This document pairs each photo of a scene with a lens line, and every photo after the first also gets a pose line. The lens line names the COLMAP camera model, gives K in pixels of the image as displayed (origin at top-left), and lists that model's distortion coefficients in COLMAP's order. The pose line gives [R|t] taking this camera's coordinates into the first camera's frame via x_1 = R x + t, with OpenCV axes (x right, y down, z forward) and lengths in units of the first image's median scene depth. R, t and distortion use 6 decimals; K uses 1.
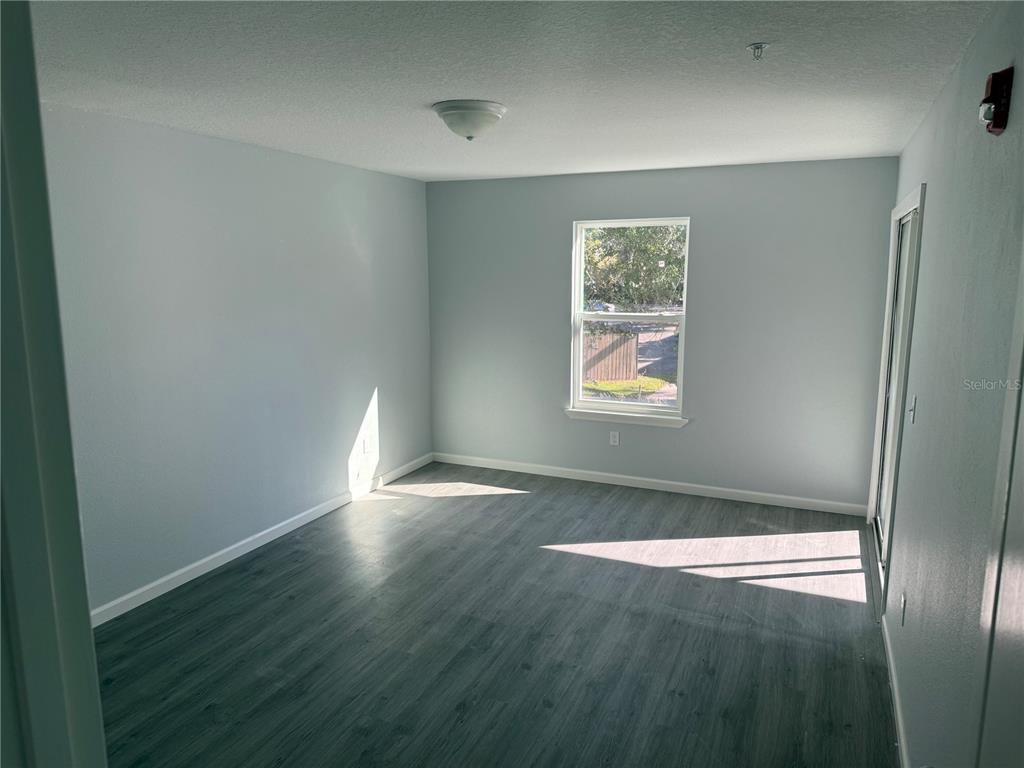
lens RADIAL K [[713.1, 0, 512.0], [0, 713.1, 384.0], [0, 0, 1]] dist [0.159629, -0.309605]
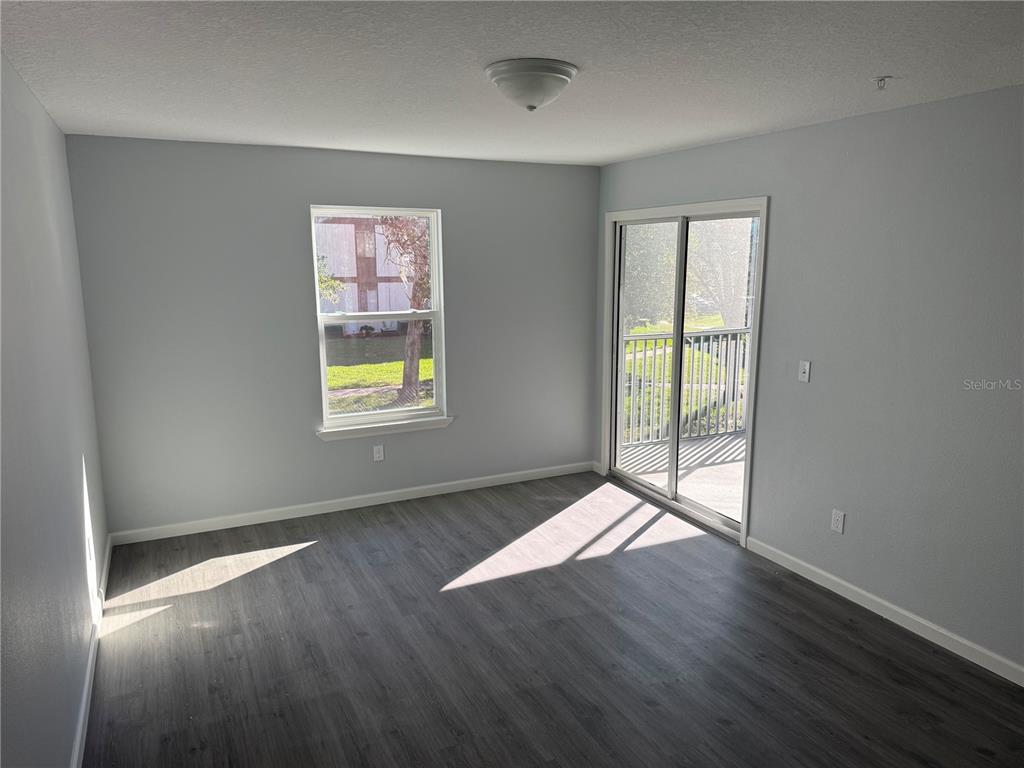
lens RADIAL K [[713.1, 0, 512.0], [0, 713.1, 384.0], [0, 0, 1]] dist [0.159629, -0.309605]
pose [[0.652456, -0.142521, 0.744305, -0.444013], [0.125858, 0.988895, 0.079029, -0.065038], [-0.747303, 0.042114, 0.663148, 0.310103]]
